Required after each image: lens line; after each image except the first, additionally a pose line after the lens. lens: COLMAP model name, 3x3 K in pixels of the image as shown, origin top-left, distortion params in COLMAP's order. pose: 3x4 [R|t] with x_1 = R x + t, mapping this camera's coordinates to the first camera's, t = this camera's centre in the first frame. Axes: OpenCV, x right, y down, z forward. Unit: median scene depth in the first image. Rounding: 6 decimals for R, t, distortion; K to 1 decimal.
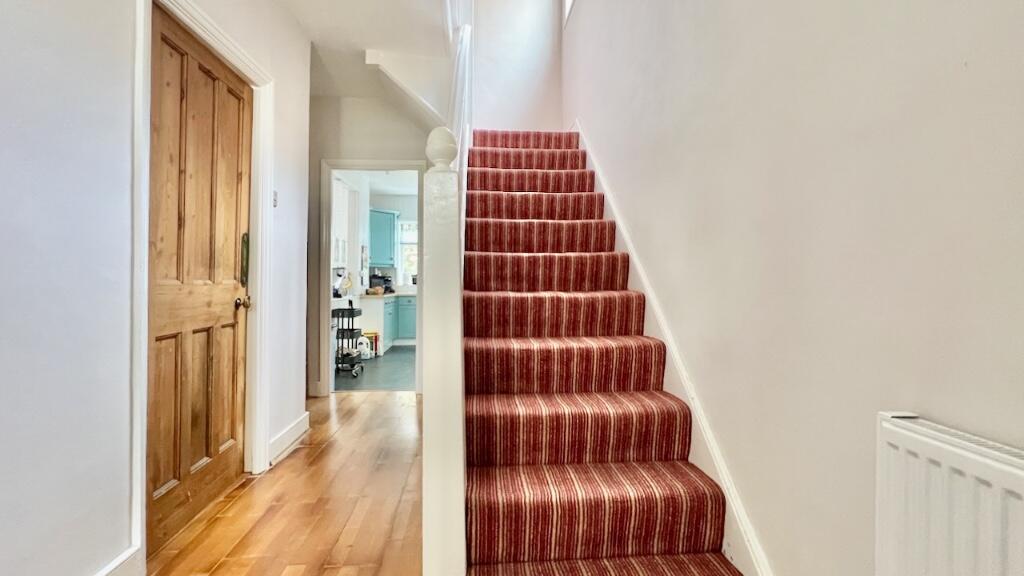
lens RADIAL K [[453.6, 0, 509.2], [0, 453.6, 282.7], [0, 0, 1]] dist [0.000020, -0.000154]
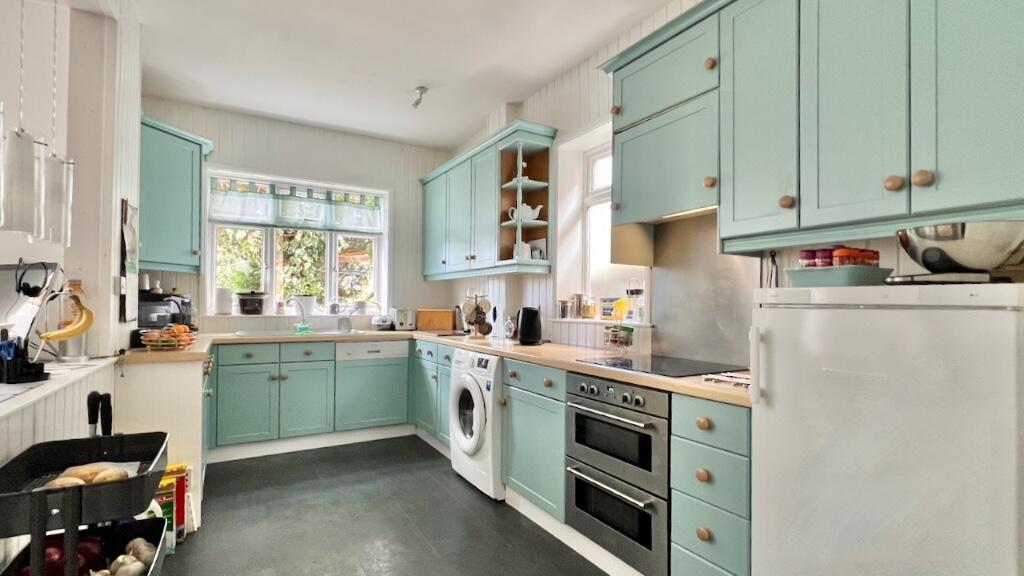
lens RADIAL K [[474.2, 0, 500.4], [0, 474.2, 274.7], [0, 0, 1]] dist [-0.000246, -0.000267]
pose [[0.902089, 0.021102, 0.431034, -0.221453], [0.005433, 0.998169, -0.060239, -0.005322], [-0.431516, 0.056683, 0.900323, 0.566438]]
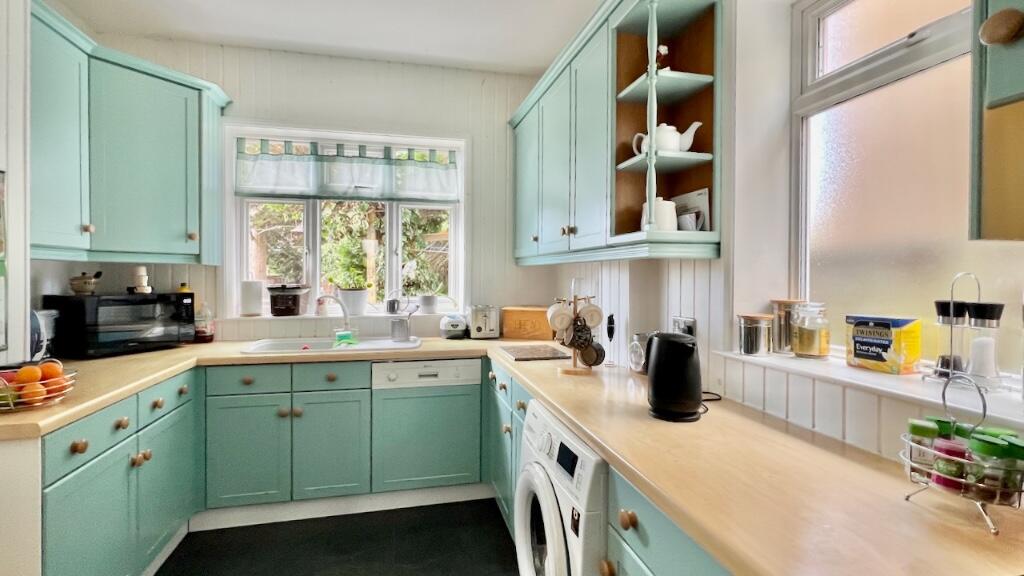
lens RADIAL K [[474.2, 0, 500.4], [0, 474.2, 274.7], [0, 0, 1]] dist [-0.000246, -0.000267]
pose [[0.988202, -0.010254, 0.152815, -0.118487], [0.011057, 0.999929, -0.004406, -0.026178], [-0.152759, 0.006044, 0.988245, 0.749705]]
